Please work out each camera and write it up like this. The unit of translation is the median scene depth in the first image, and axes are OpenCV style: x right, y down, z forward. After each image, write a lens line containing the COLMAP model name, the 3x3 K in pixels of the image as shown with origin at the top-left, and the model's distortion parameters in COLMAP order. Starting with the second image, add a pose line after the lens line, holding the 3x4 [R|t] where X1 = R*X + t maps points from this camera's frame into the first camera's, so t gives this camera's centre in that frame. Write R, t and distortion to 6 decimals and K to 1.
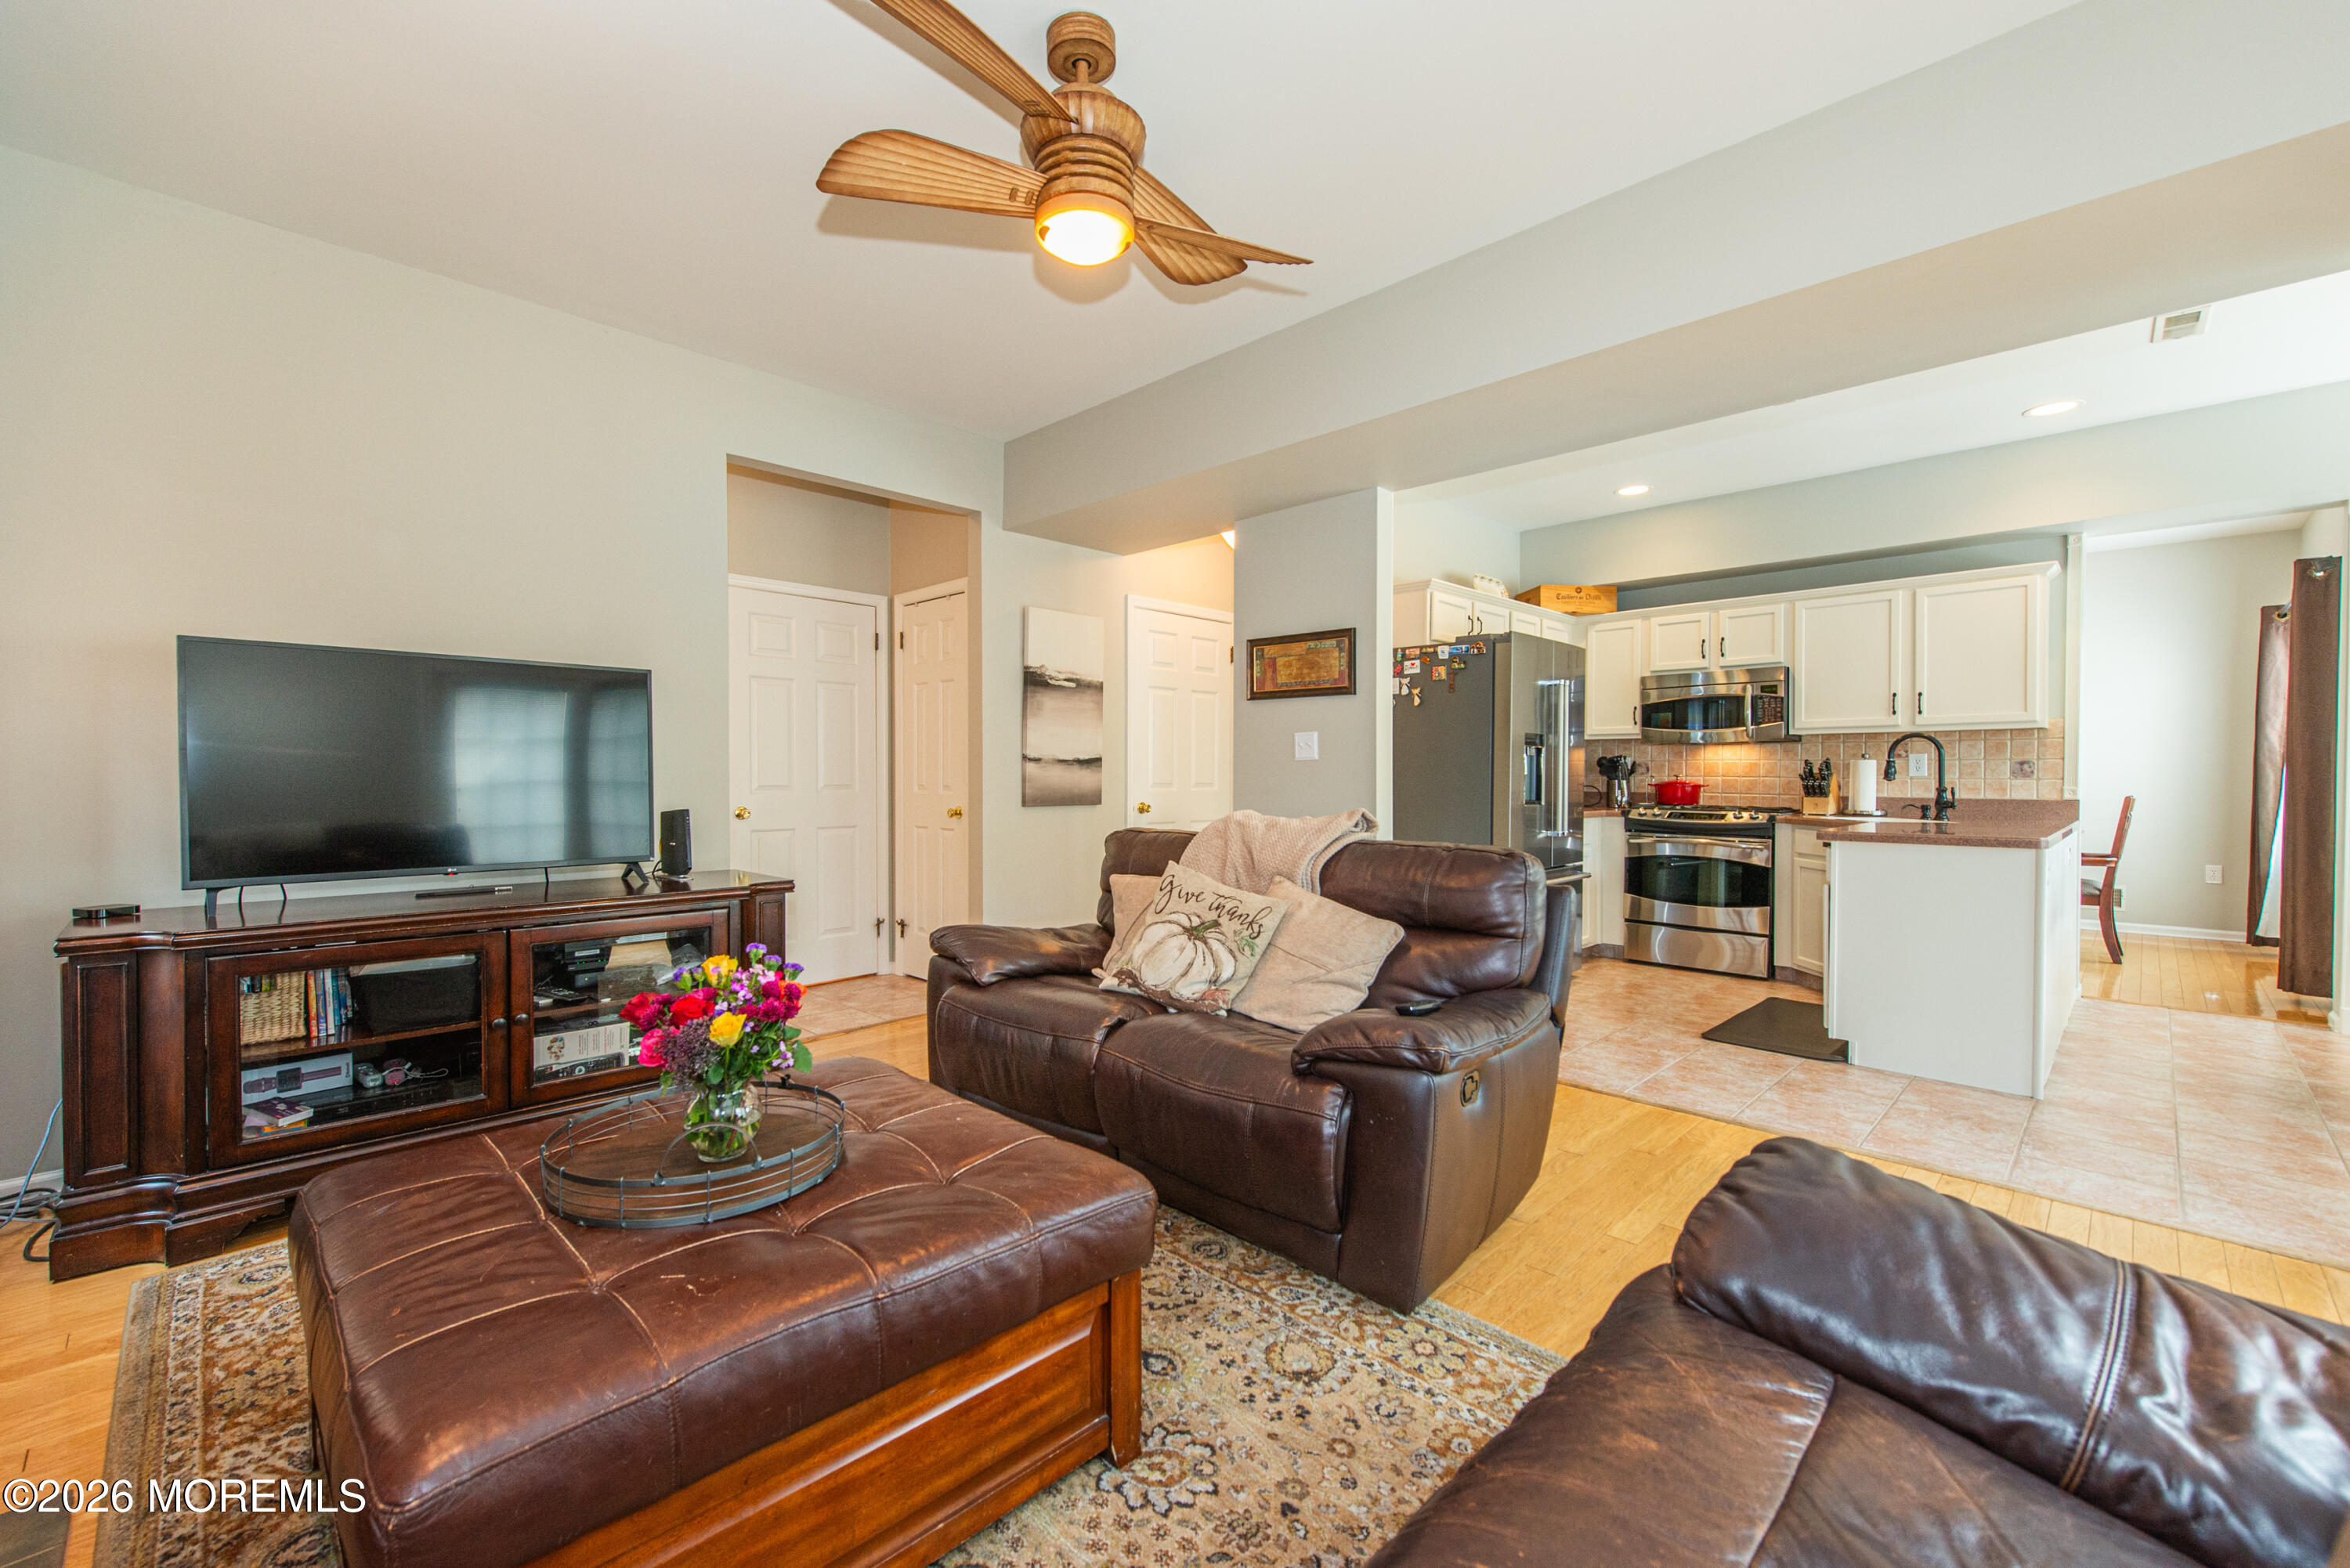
lens RADIAL K [[958.4, 0, 1175.0], [0, 958.4, 784.0], [0, 0, 1]] dist [0.006667, -0.000115]
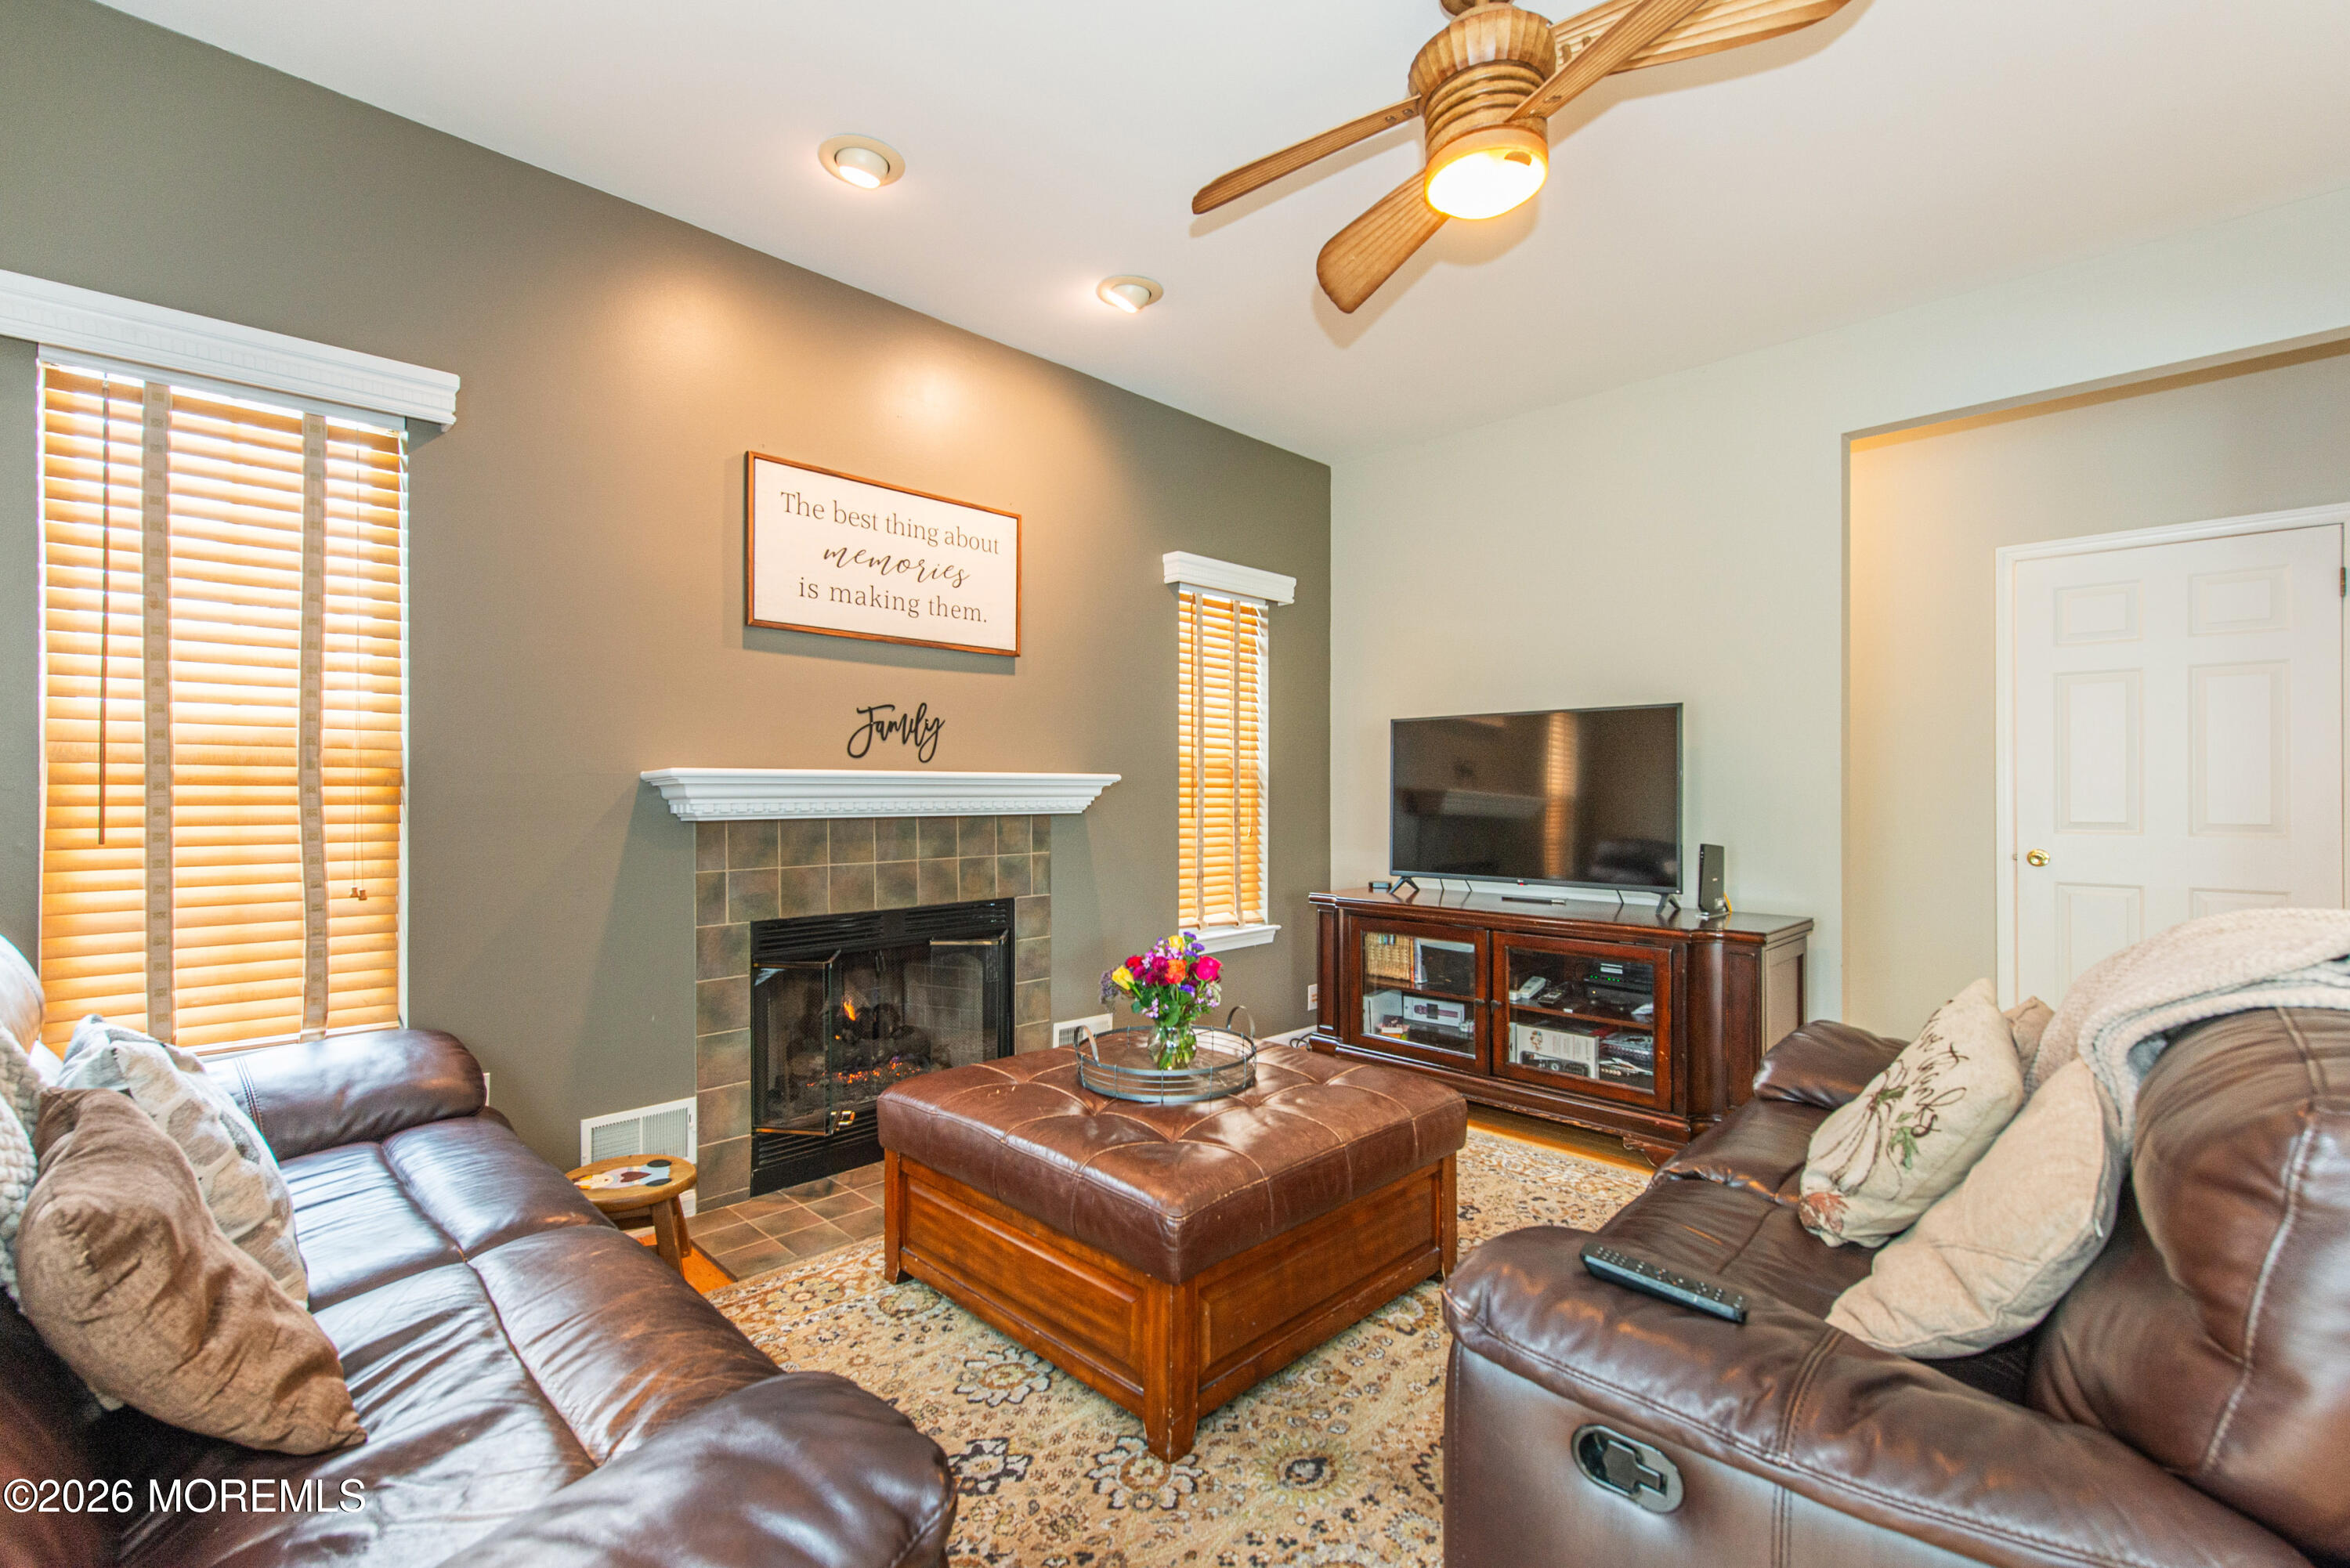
lens RADIAL K [[1026.0, 0, 1176.8], [0, 1026.0, 792.4], [0, 0, 1]] dist [-0.001914, -0.000549]
pose [[0.009098, 0.000292, -0.999959, 0.357142], [-0.013602, 0.999907, 0.000168, -0.012738], [0.999866, 0.013600, 0.009102, 0.324690]]
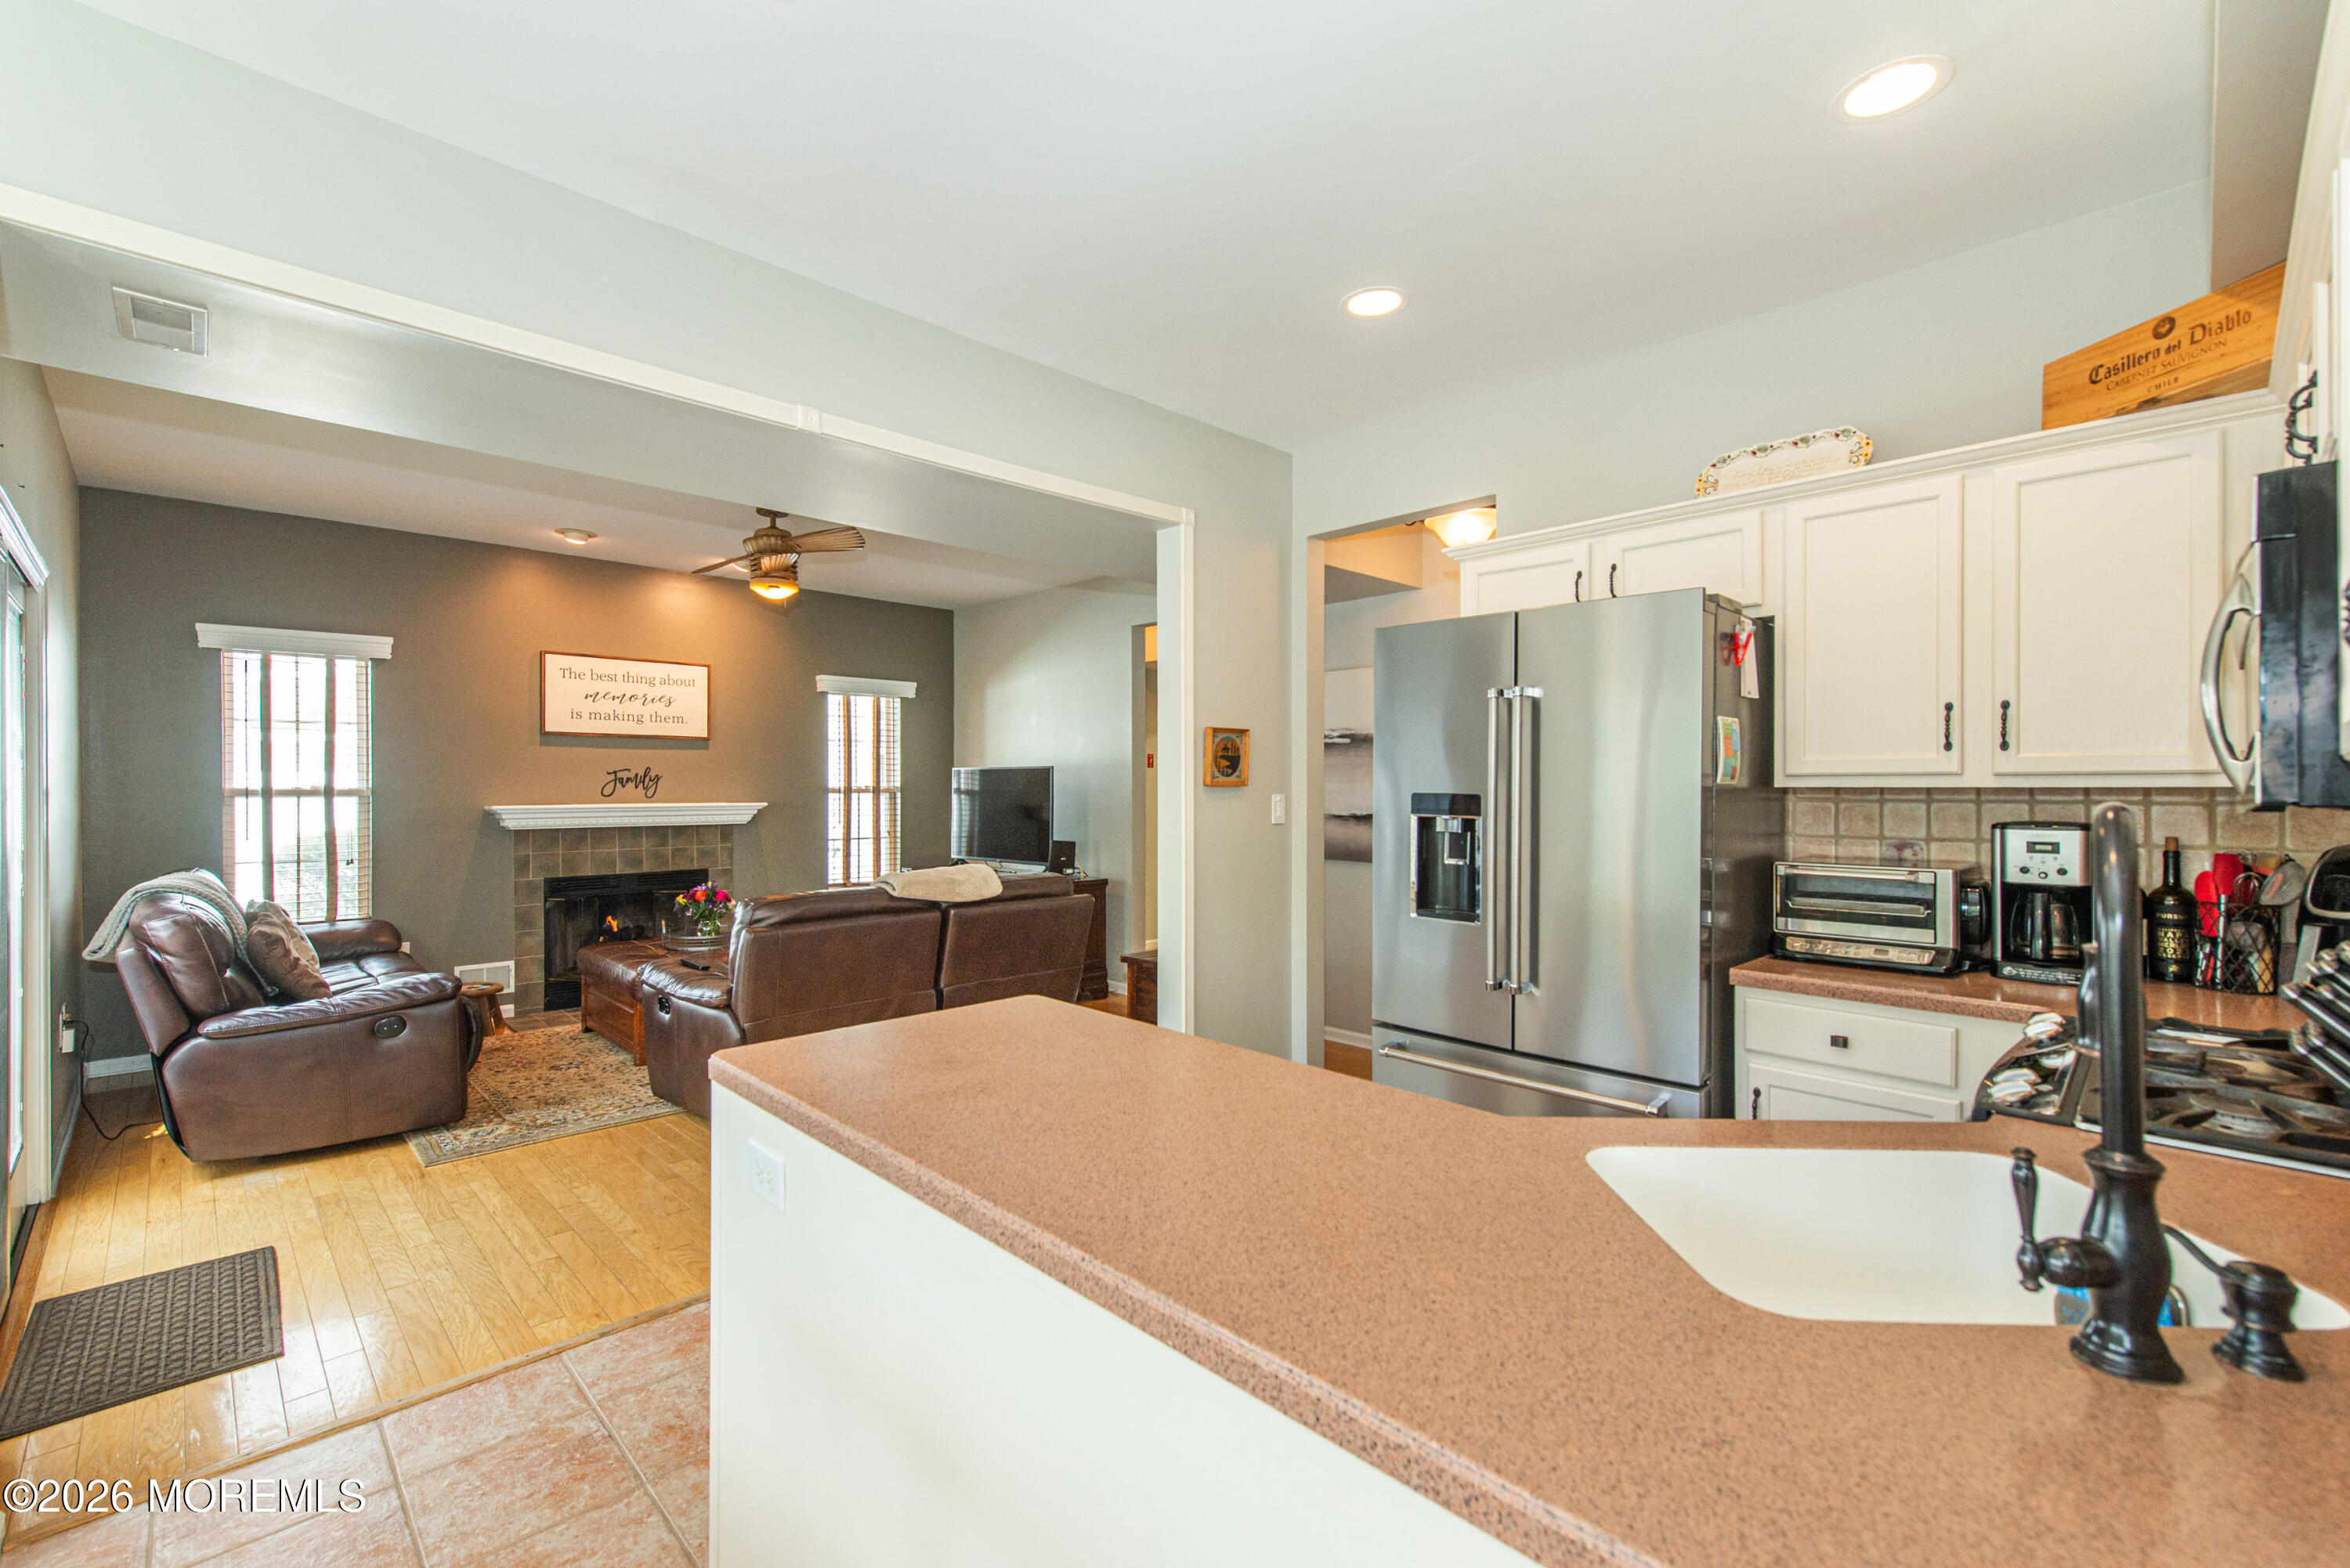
lens RADIAL K [[994.8, 0, 1178.1], [0, 994.8, 790.7], [0, 0, 1]] dist [0.002397, 0.000096]
pose [[-0.001021, 0.003986, -0.999992, 0.971310], [-0.013722, 0.999898, 0.004000, -0.055317], [0.999905, 0.013726, -0.000966, 0.860389]]
